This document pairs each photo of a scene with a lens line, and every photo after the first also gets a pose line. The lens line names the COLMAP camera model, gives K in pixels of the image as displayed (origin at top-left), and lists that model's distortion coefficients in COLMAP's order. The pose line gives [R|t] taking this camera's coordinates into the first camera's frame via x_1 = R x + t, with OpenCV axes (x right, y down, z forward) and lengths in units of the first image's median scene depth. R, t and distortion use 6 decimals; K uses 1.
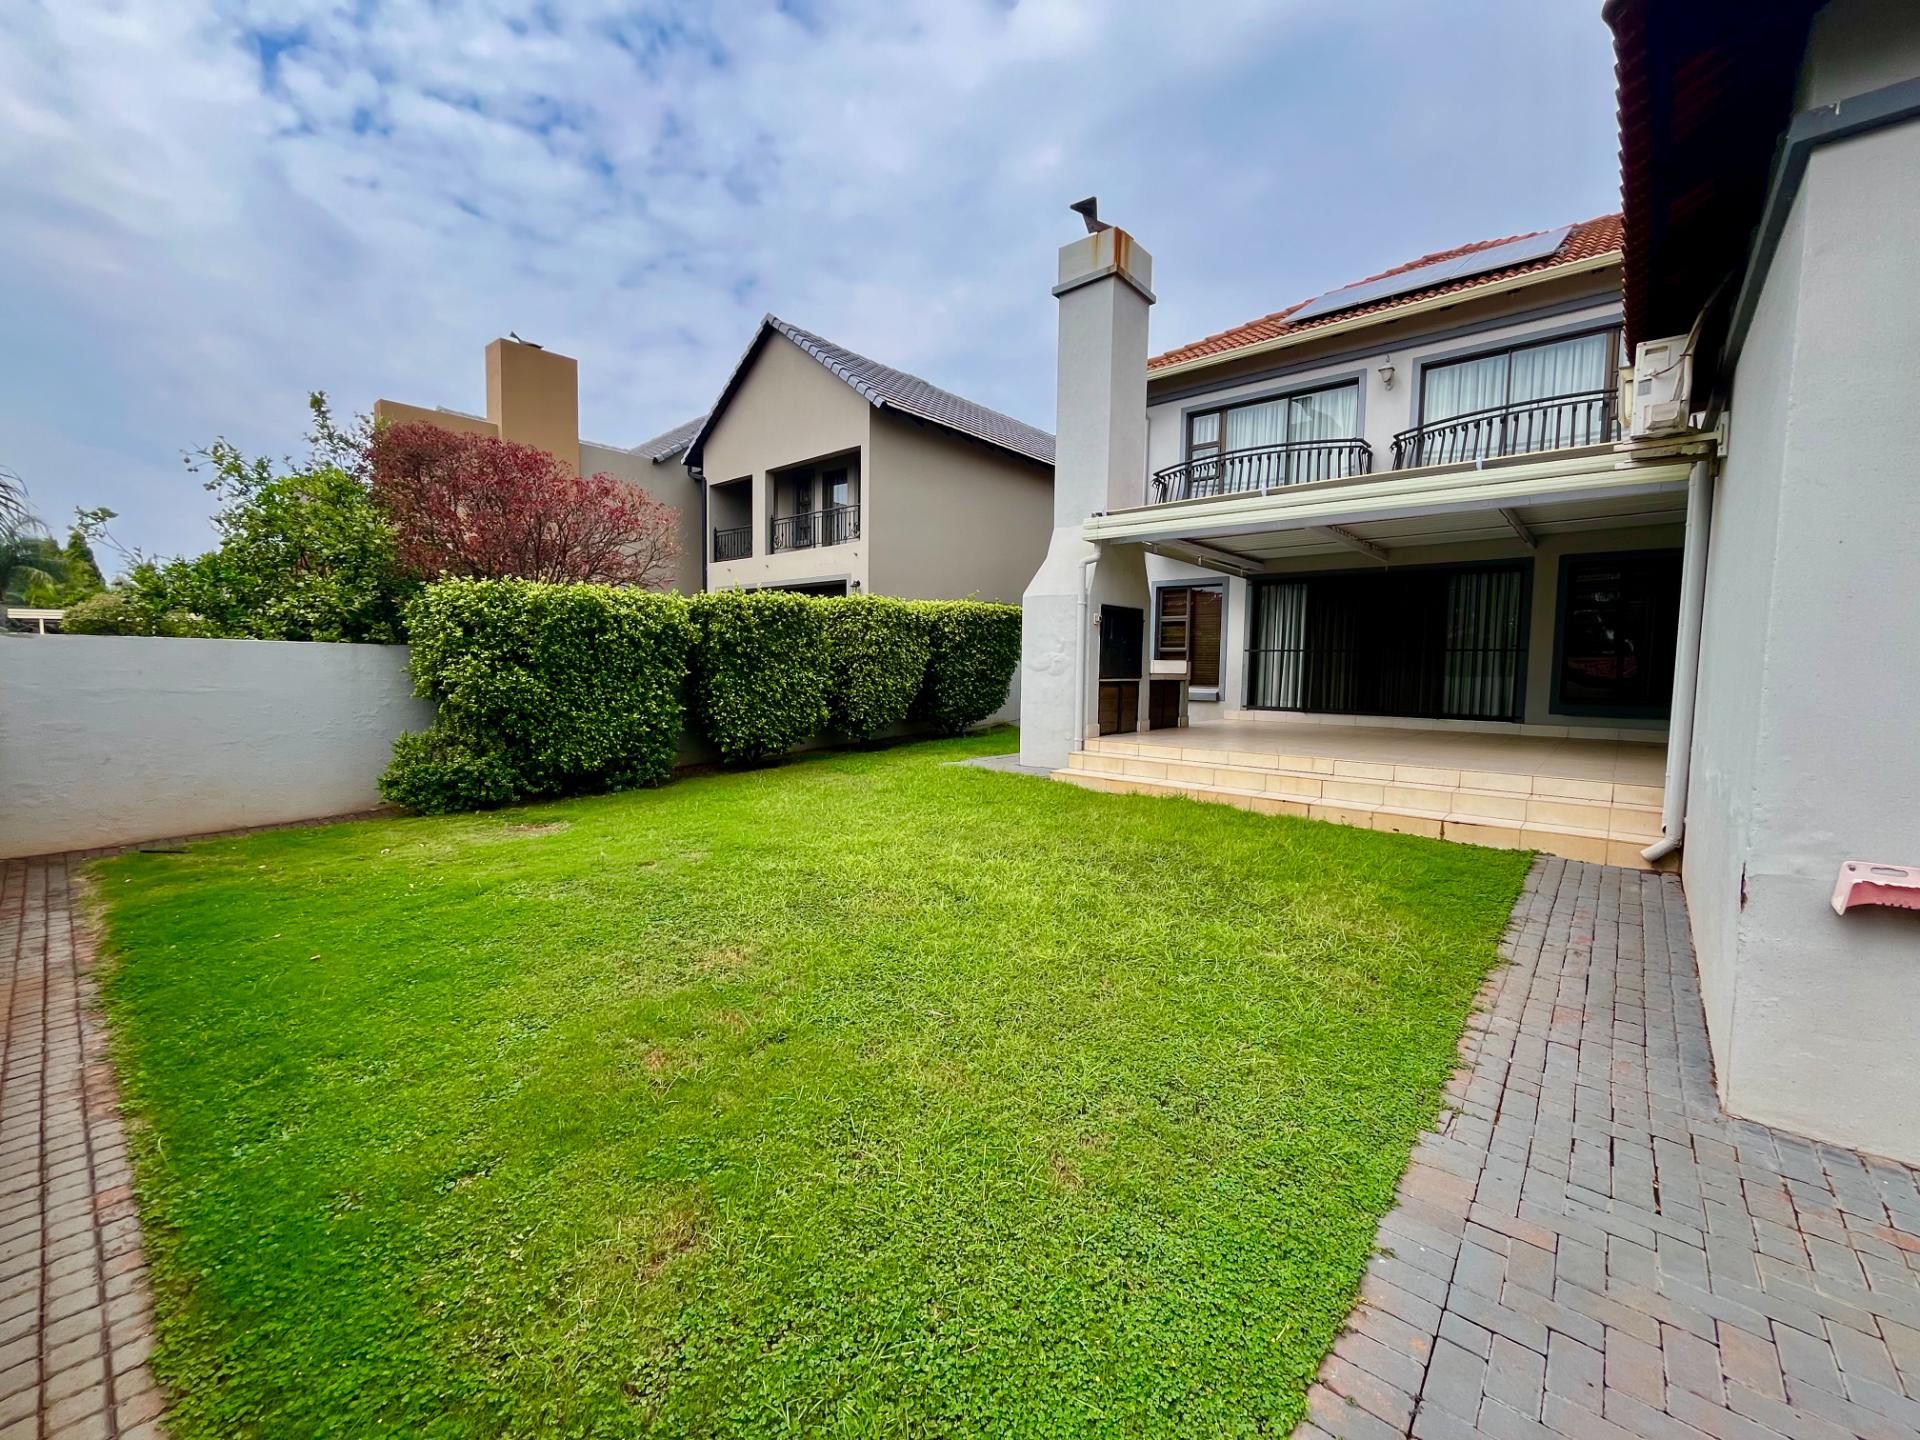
lens RADIAL K [[774.0, 0, 960.0], [0, 774.0, 720.0], [0, 0, 1]] dist [0.000955, 0.000217]
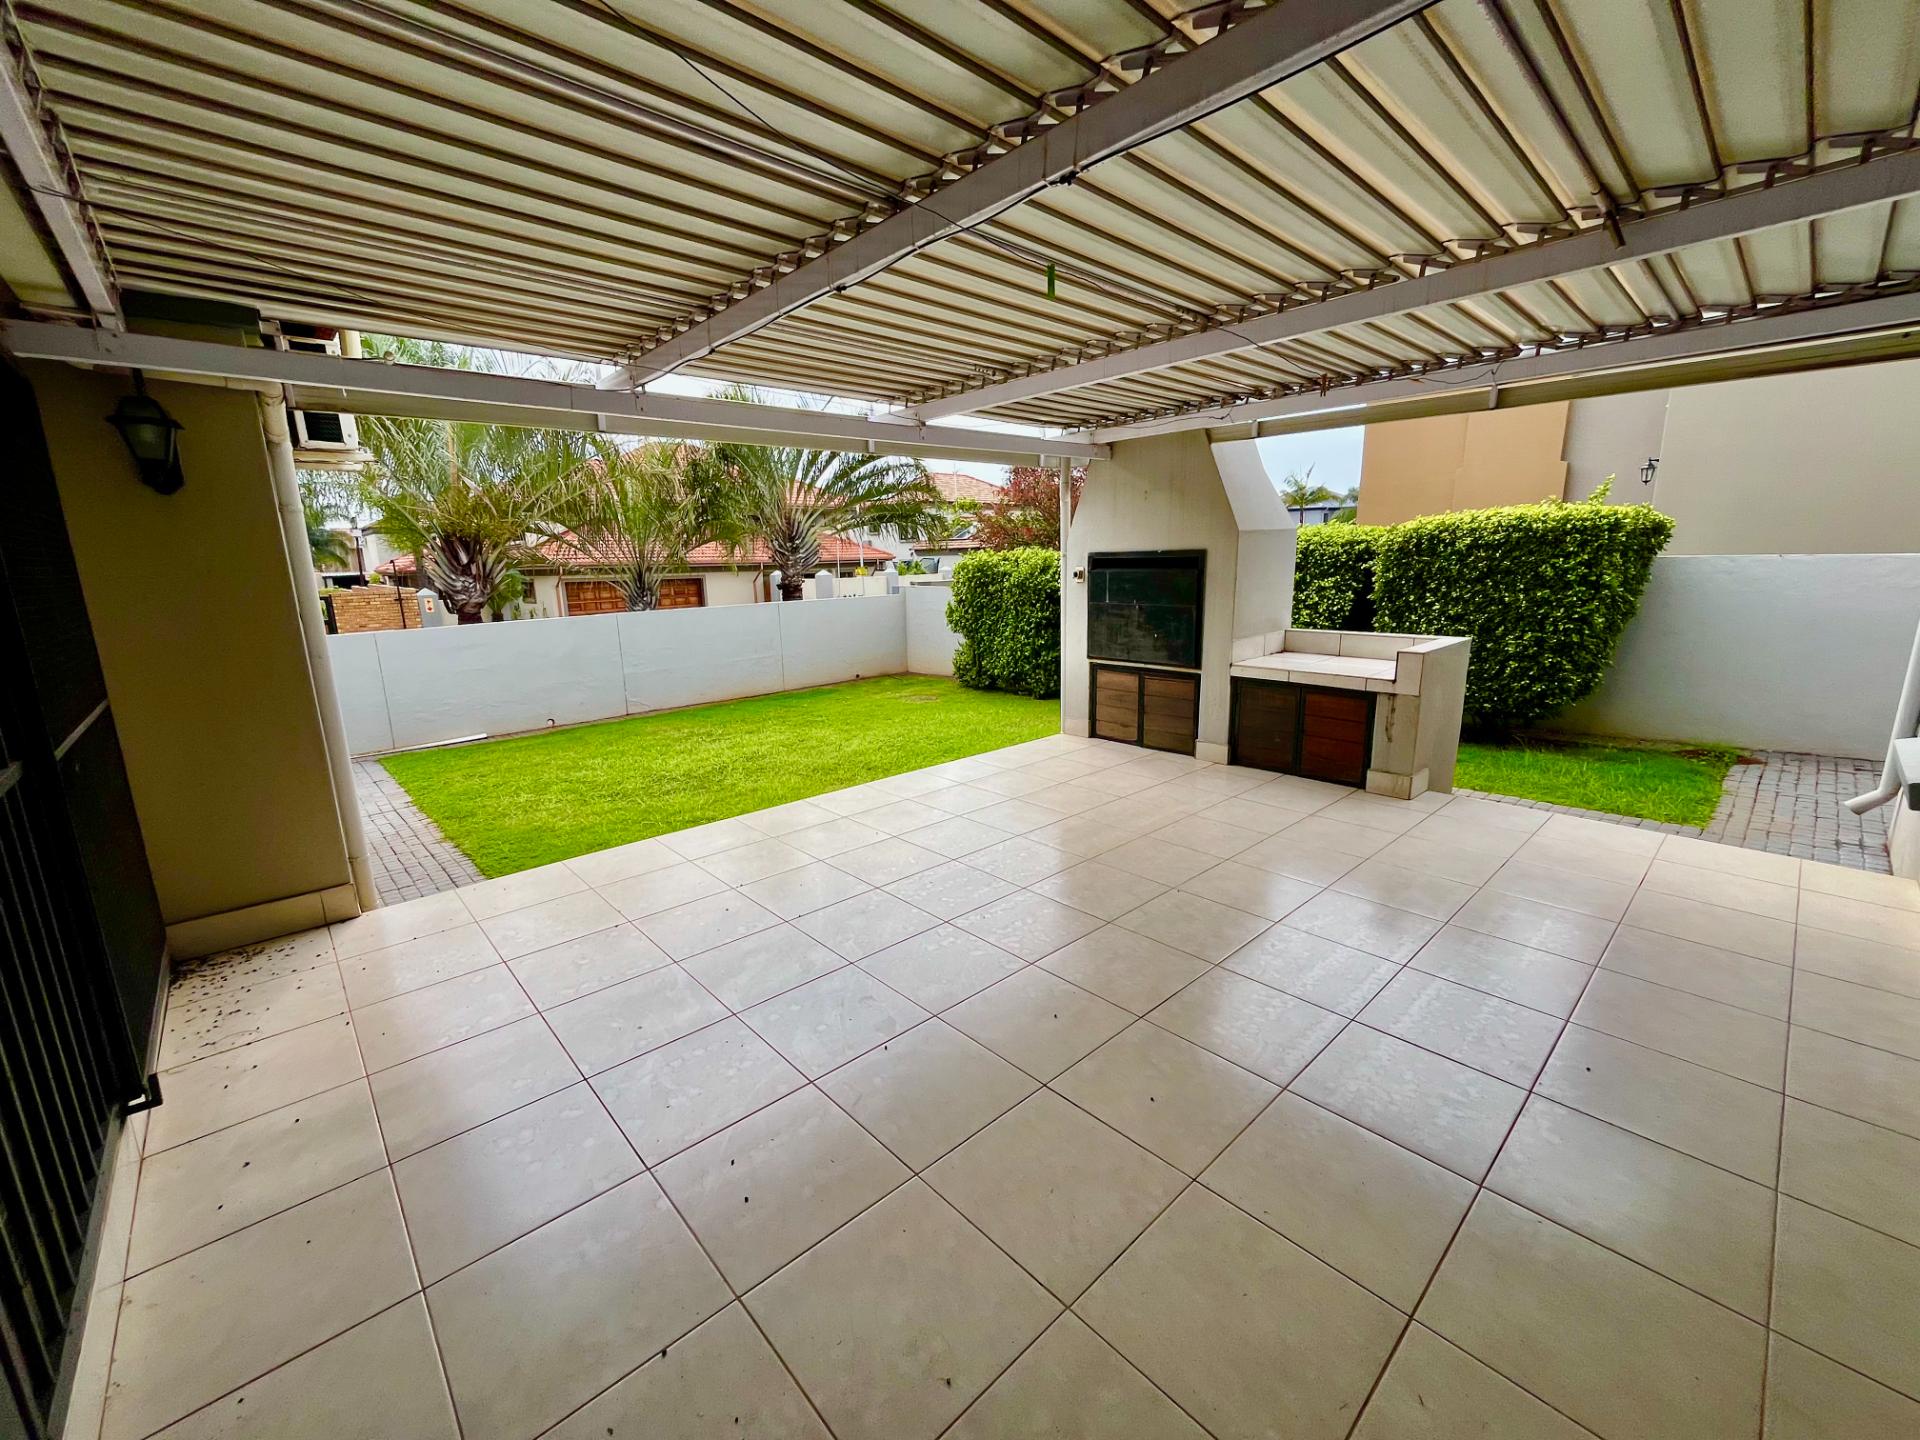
lens RADIAL K [[774.0, 0, 960.0], [0, 774.0, 720.0], [0, 0, 1]] dist [0.000955, 0.000217]
pose [[-0.113781, 0.219536, -0.968947, 0.832073], [-0.064014, 0.971634, 0.227662, -0.138286], [0.991441, 0.087930, -0.096500, 0.882508]]
